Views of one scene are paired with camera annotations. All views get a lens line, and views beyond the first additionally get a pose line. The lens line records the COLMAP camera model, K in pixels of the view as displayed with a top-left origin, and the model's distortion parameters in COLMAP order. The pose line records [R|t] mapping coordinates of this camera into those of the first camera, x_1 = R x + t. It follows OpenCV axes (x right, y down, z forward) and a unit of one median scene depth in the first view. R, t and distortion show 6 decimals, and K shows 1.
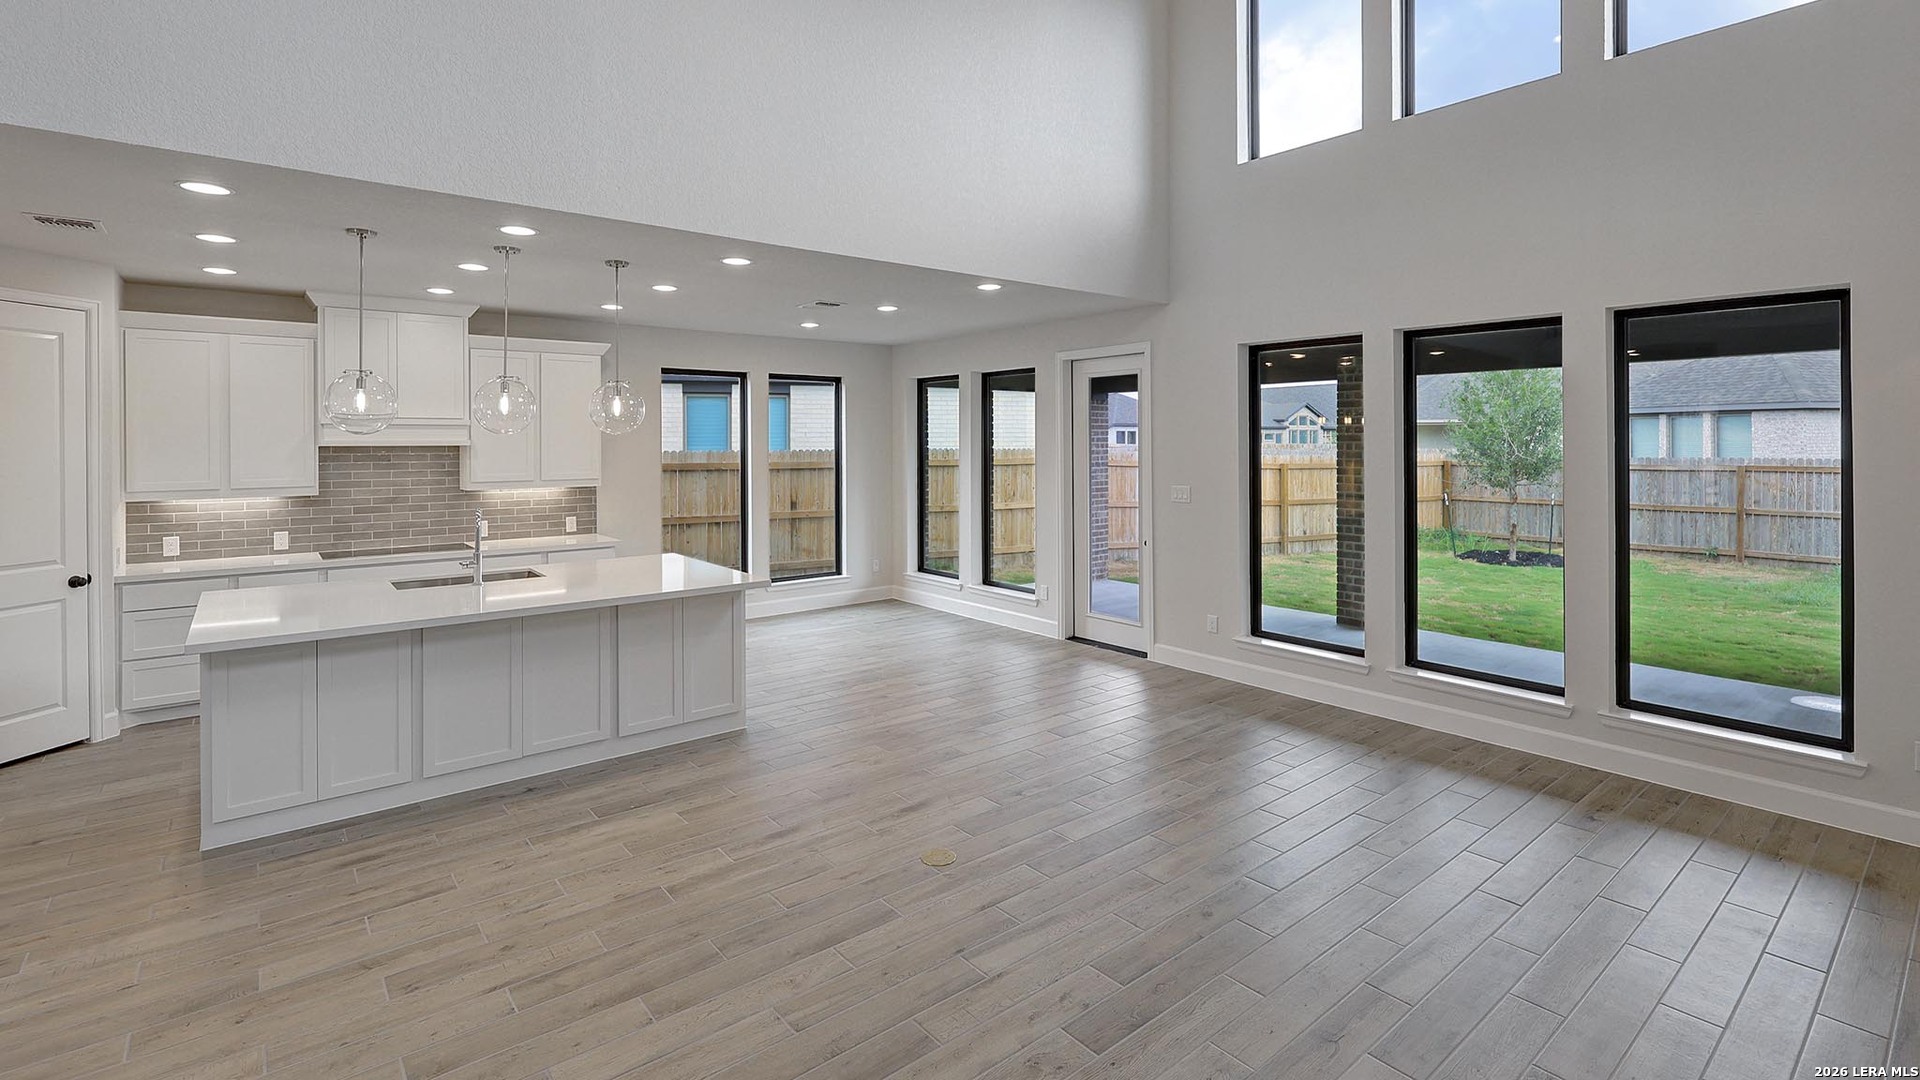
lens RADIAL K [[838.8, 0, 960.2], [0, 838.8, 539.5], [0, 0, 1]] dist [0.022384, 0.000168]
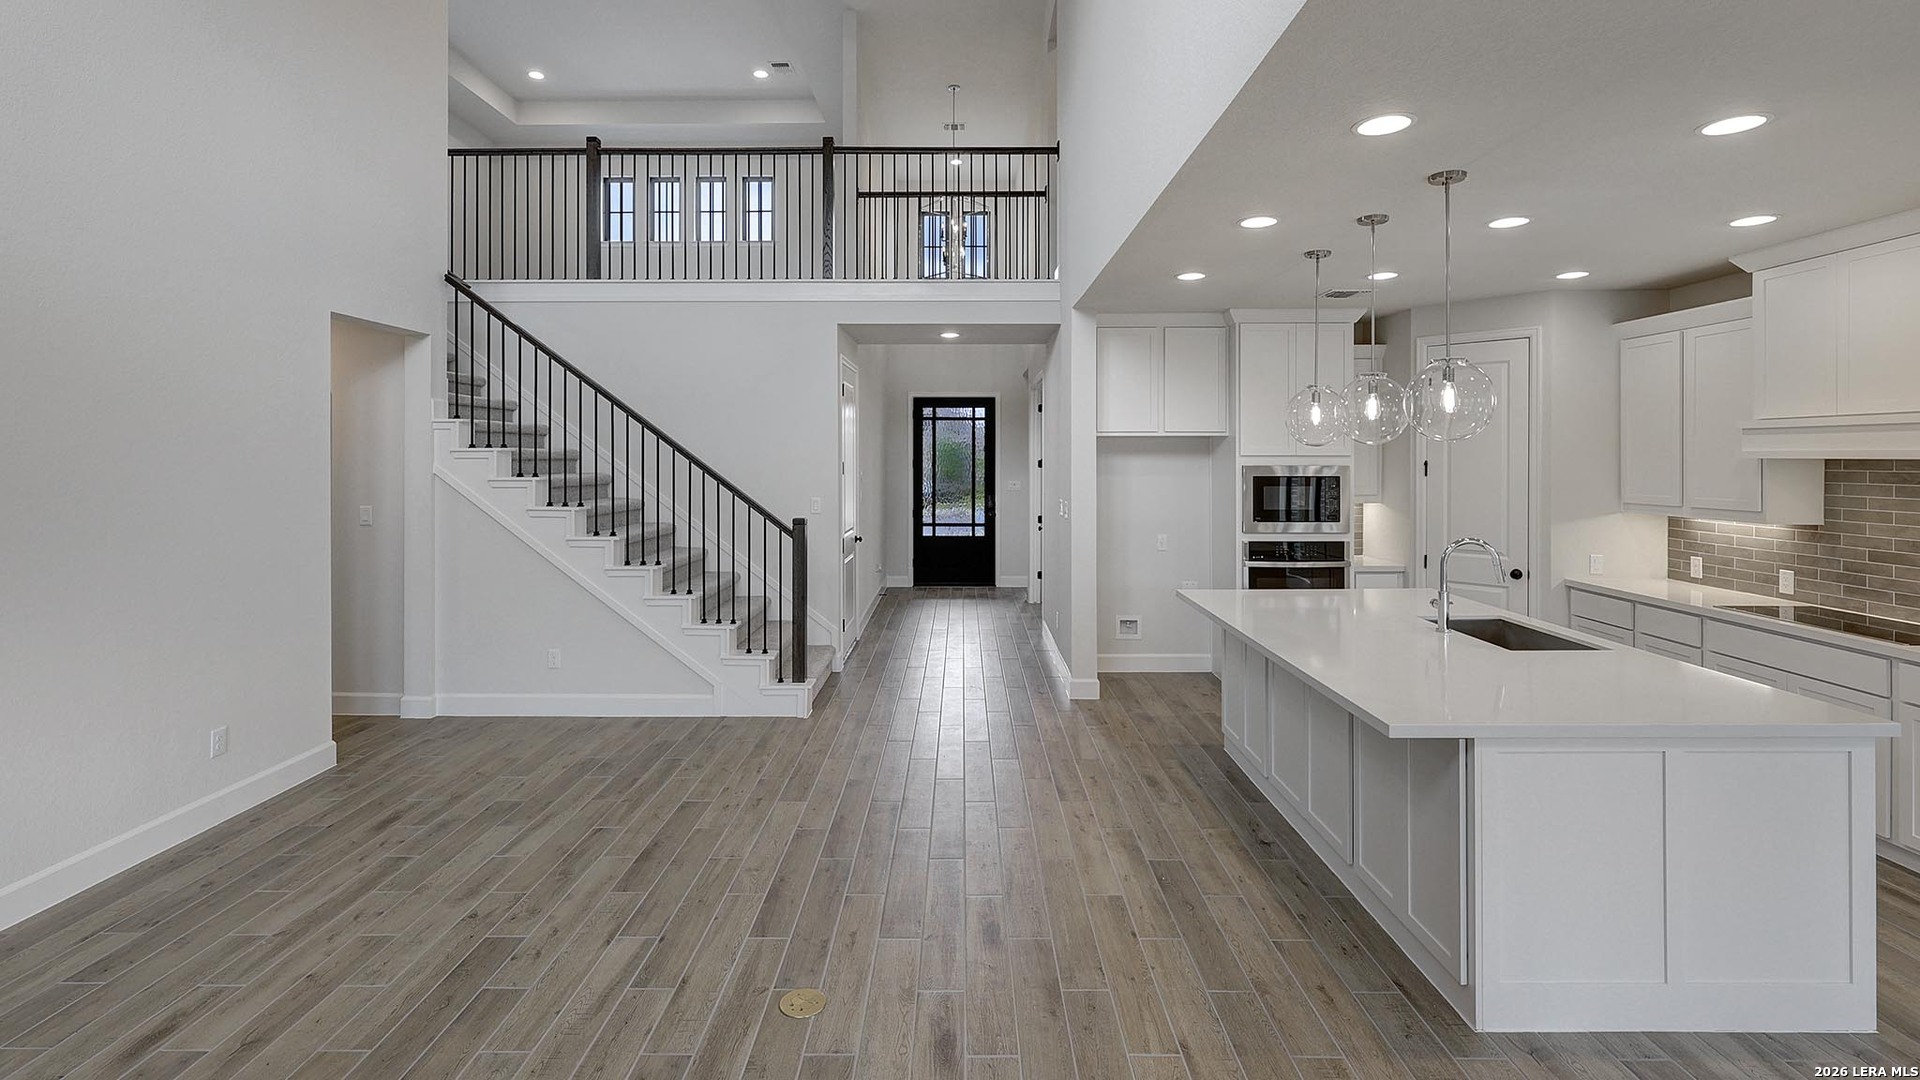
lens RADIAL K [[838.8, 0, 953.6], [0, 838.8, 540.5], [0, 0, 1]] dist [0.022384, 0.000168]
pose [[-0.627361, 0.084583, -0.774121, 0.378375], [-0.083364, 0.981076, 0.174756, -0.153674], [0.774253, 0.174169, -0.608438, 1.267311]]
